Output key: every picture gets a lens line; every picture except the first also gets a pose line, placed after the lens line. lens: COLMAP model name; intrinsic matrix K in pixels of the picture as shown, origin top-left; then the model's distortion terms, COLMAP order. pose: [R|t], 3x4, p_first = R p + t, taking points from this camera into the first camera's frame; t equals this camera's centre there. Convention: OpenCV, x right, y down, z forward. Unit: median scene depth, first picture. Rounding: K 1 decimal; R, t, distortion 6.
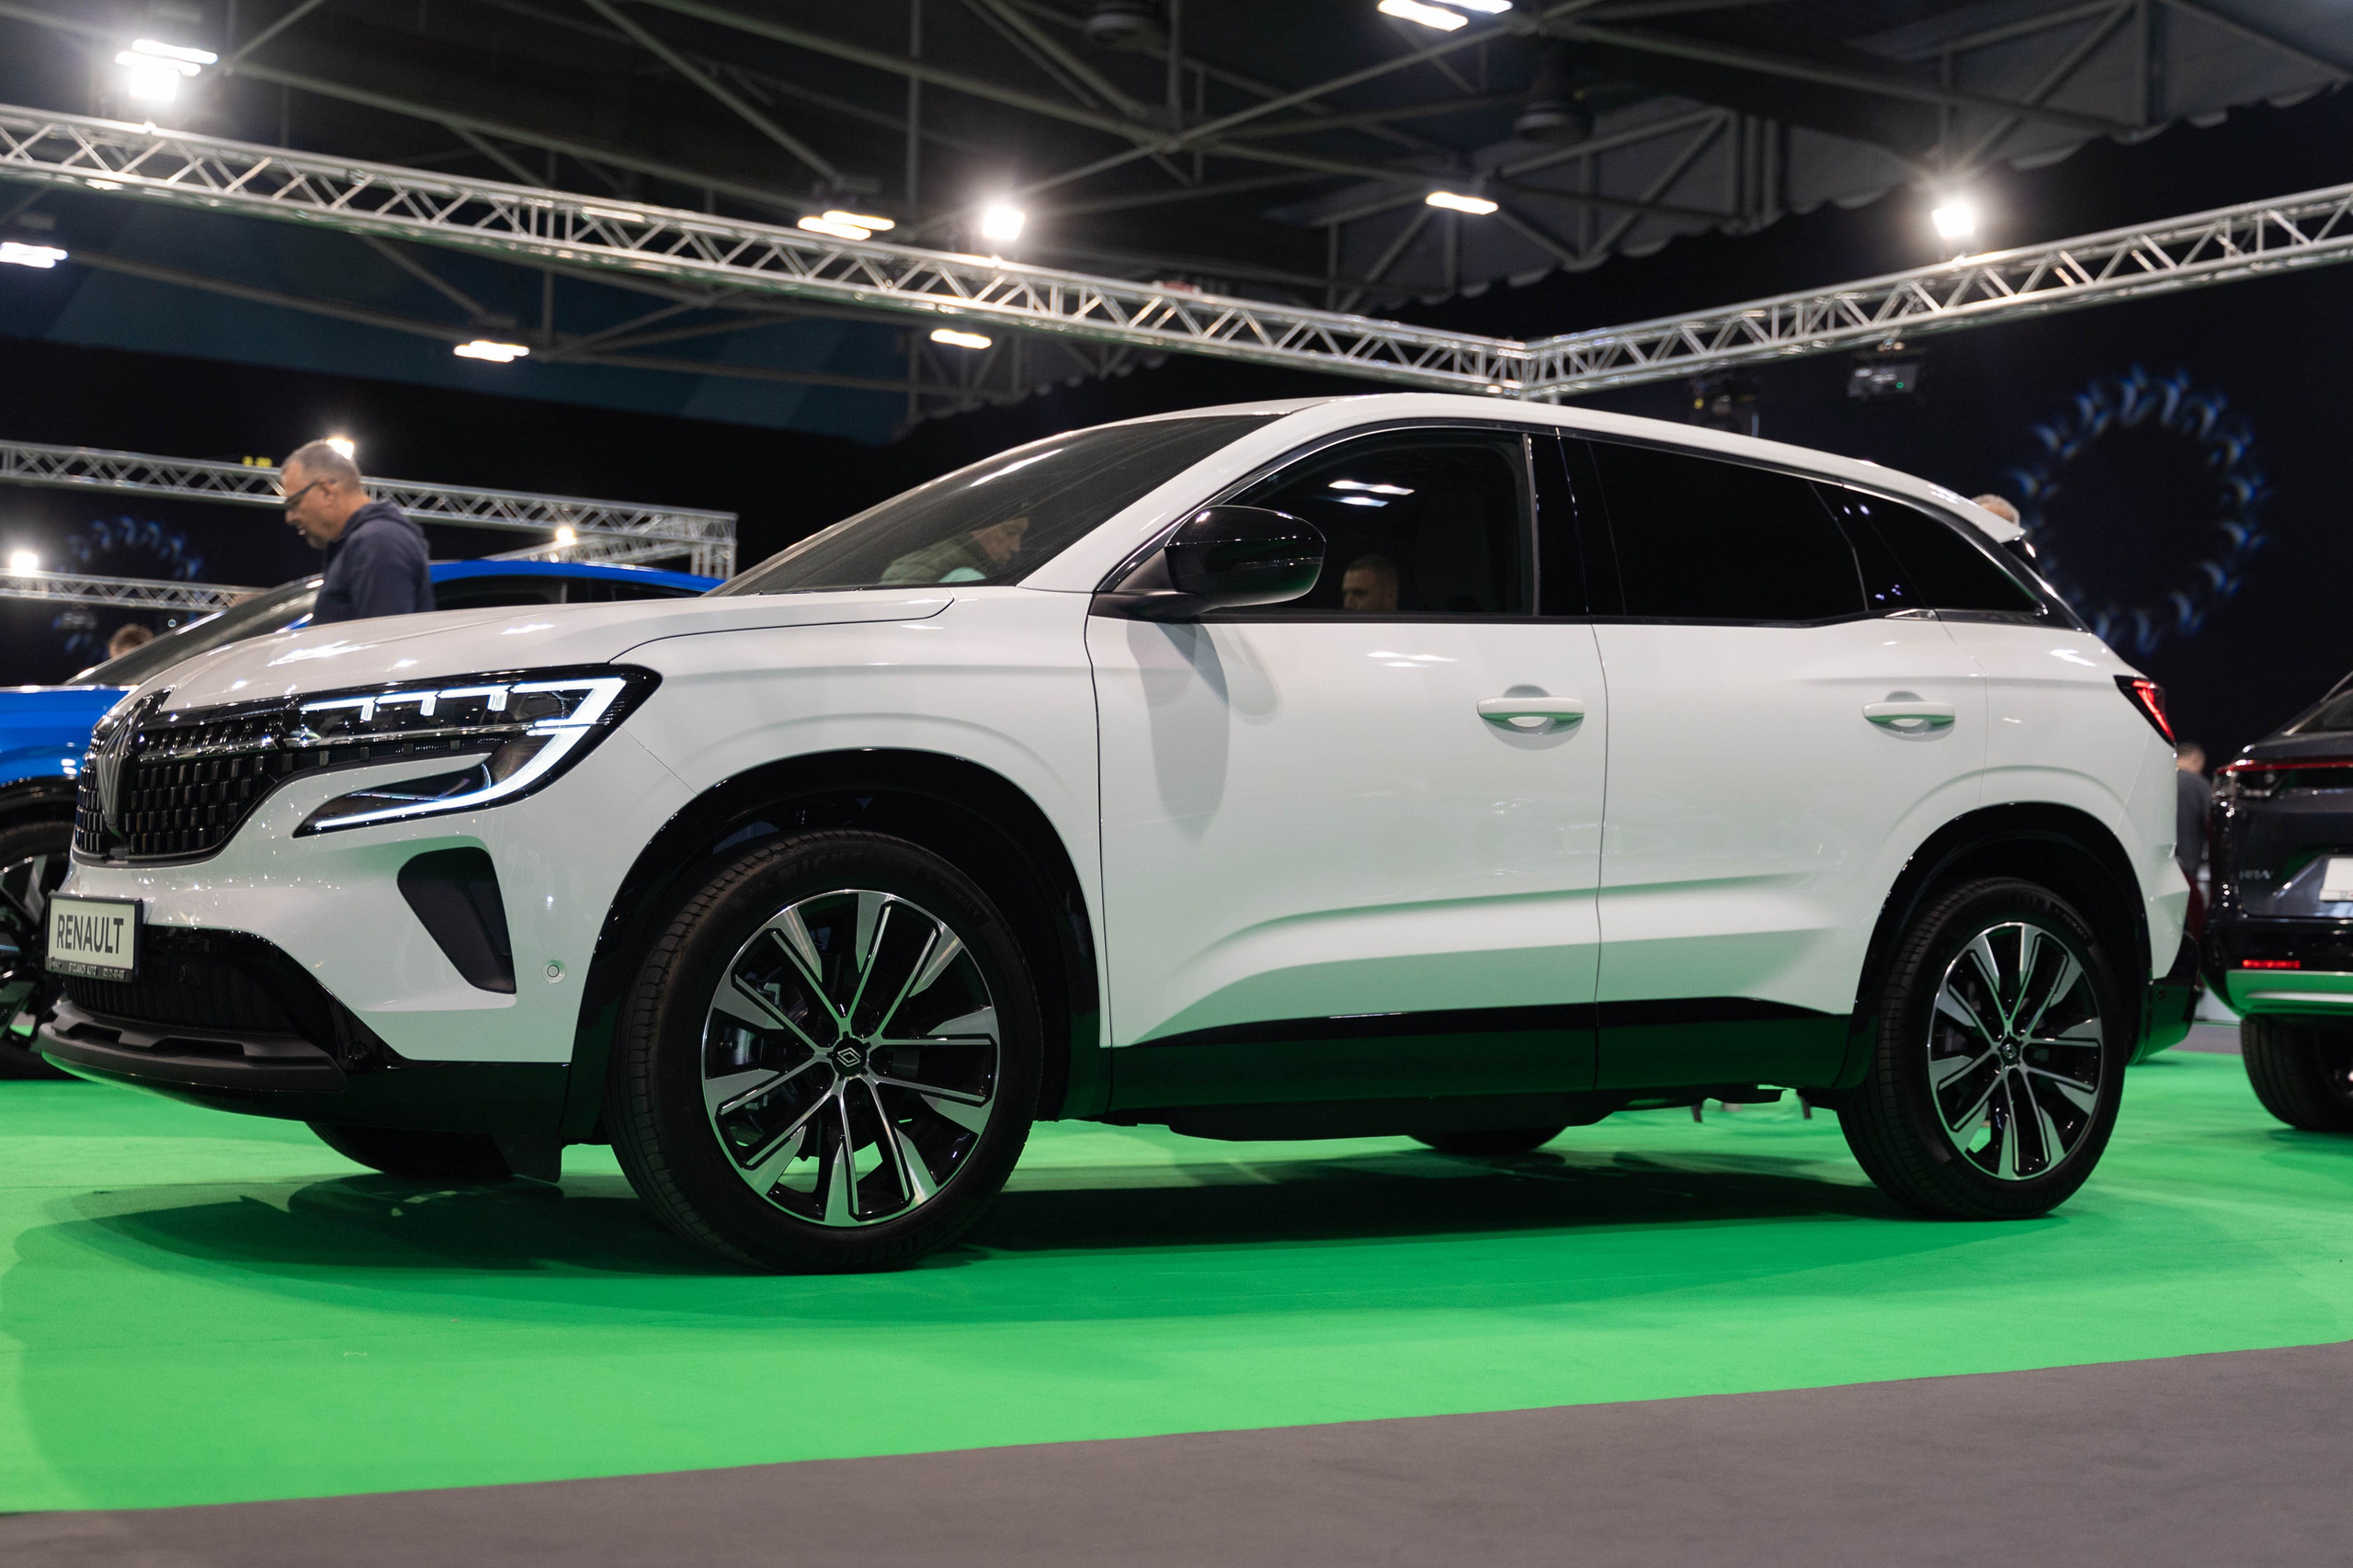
lens RADIAL K [[3025.6, 0, 1177.2], [0, 3025.6, 782.4], [0, 0, 1]] dist [-0.015825, -0.027016]
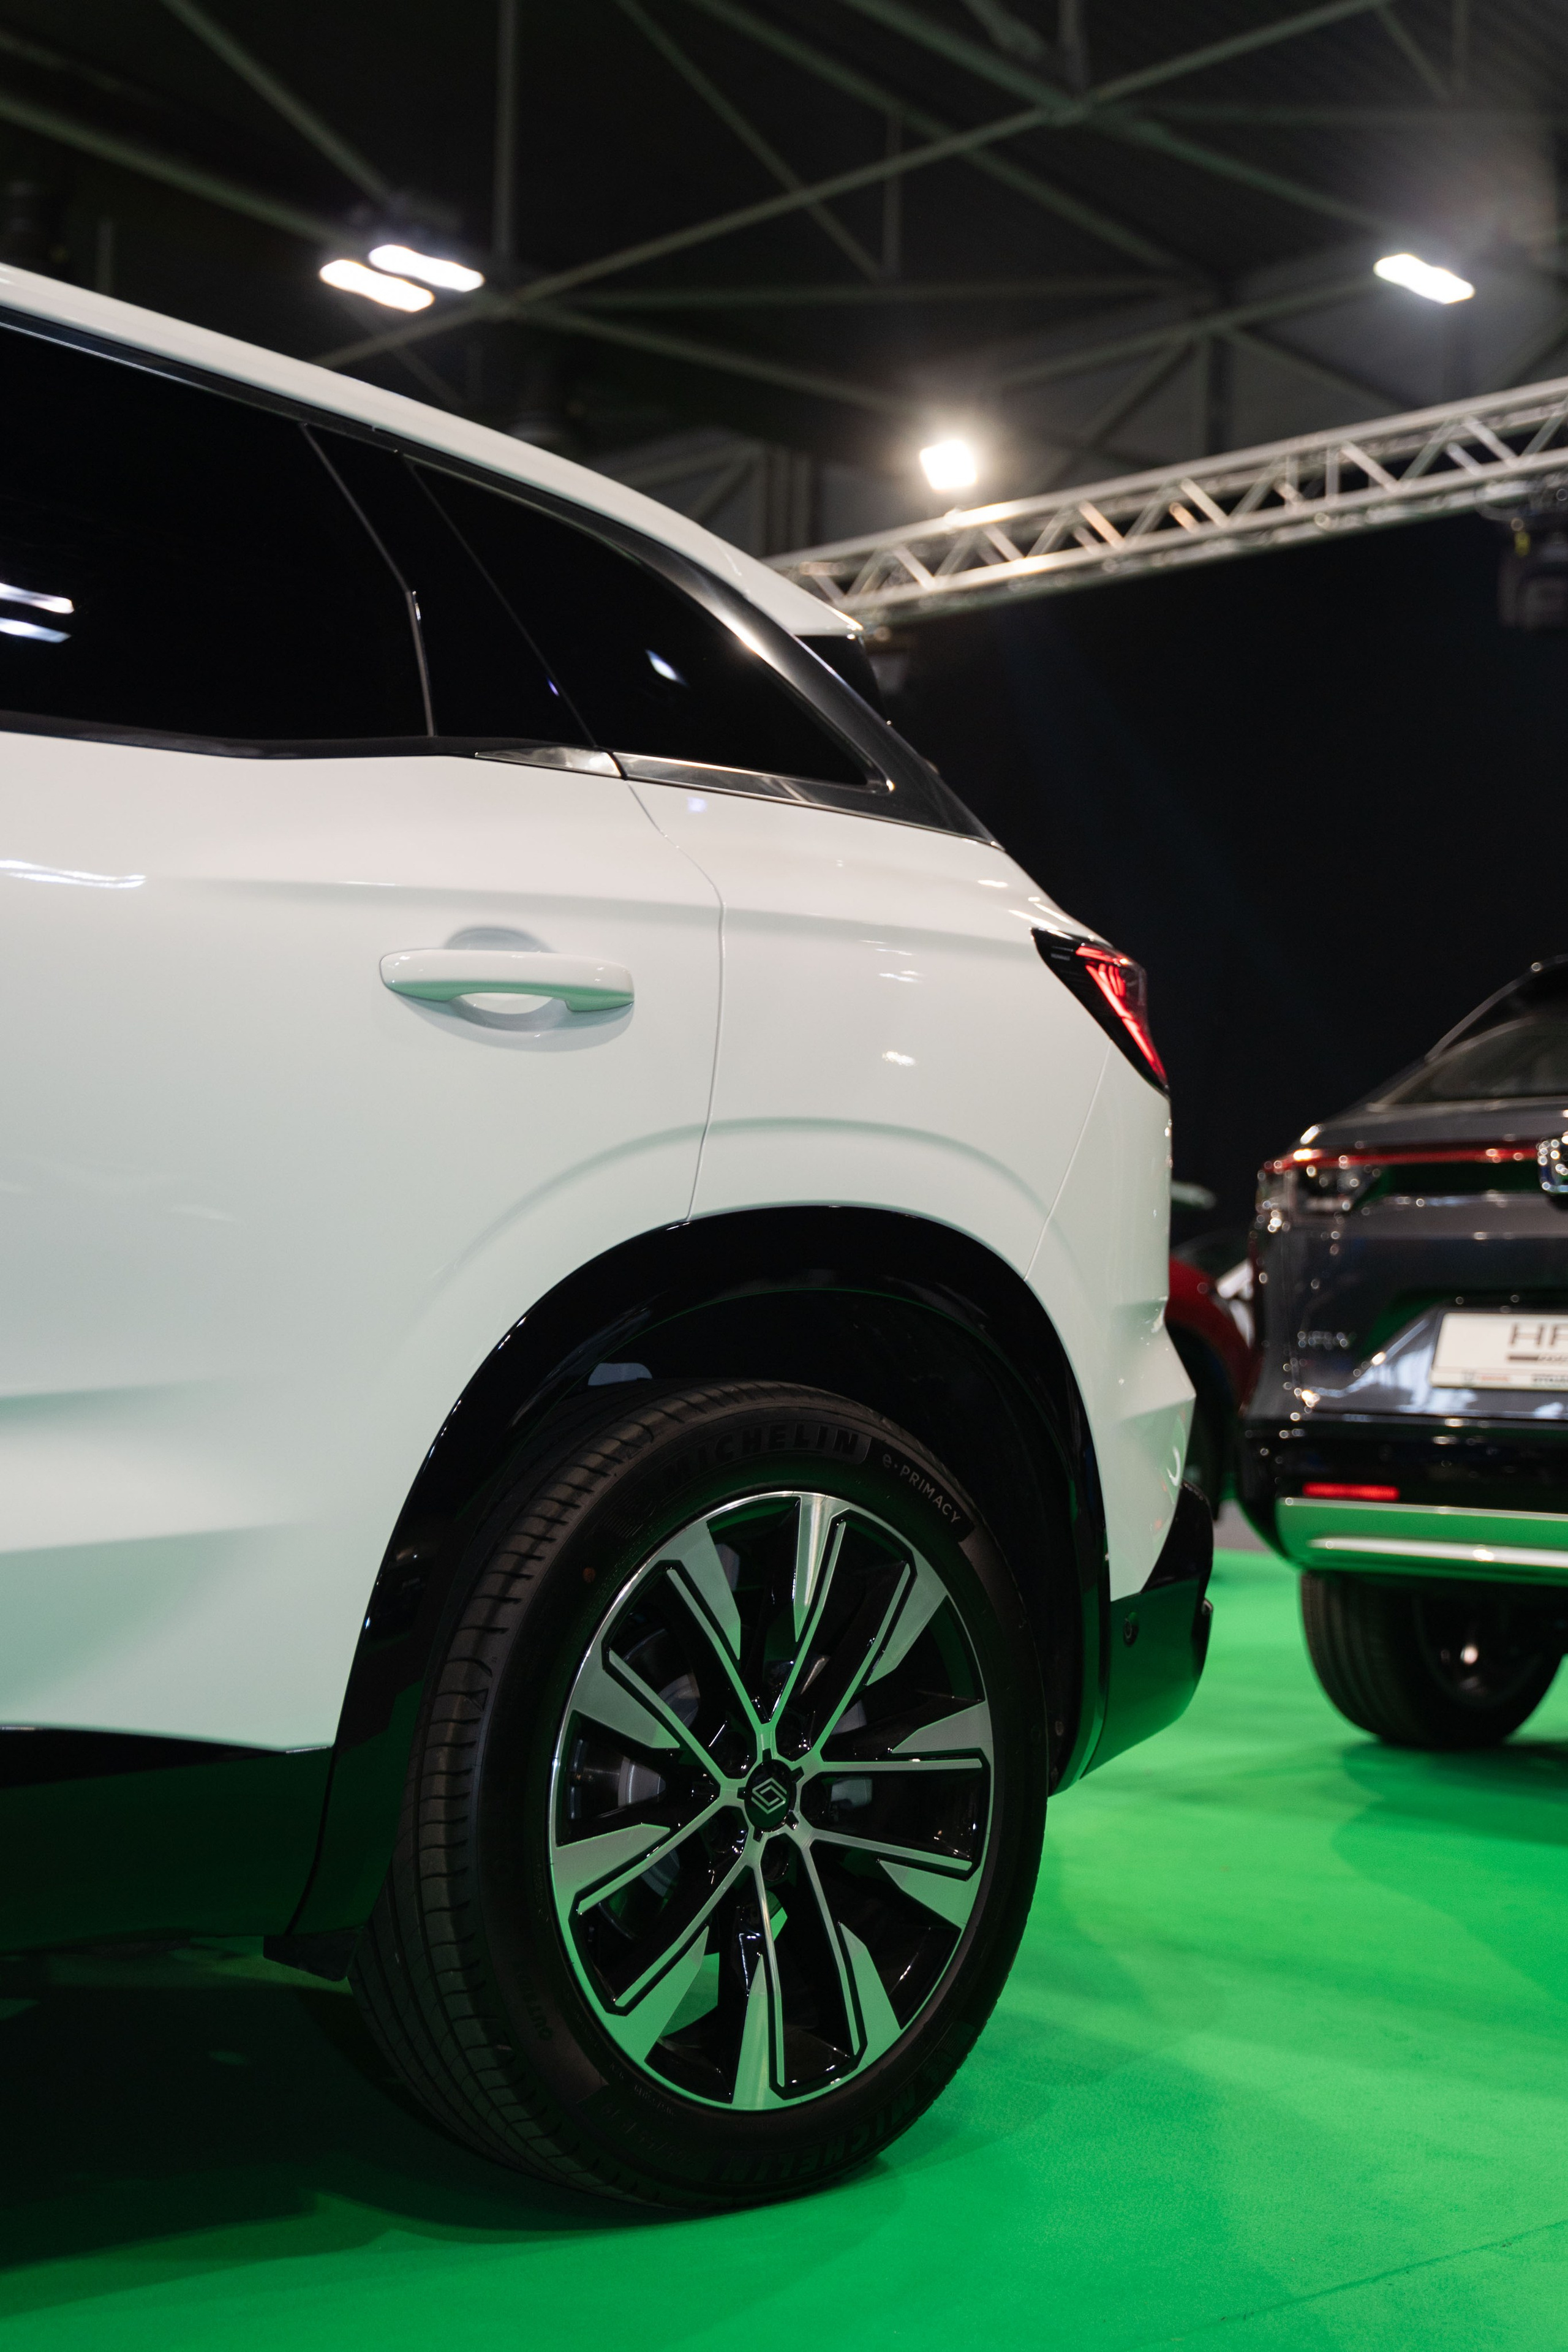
lens RADIAL K [[3054.7, 0, 784.1], [0, 3054.7, 1178.0], [0, 0, 1]] dist [-0.016067, -0.031042]
pose [[0.985492, 0.009583, 0.169448, 0.193880], [-0.008098, 0.999923, -0.009453, 0.006459], [-0.169526, 0.007944, 0.985494, 0.549211]]
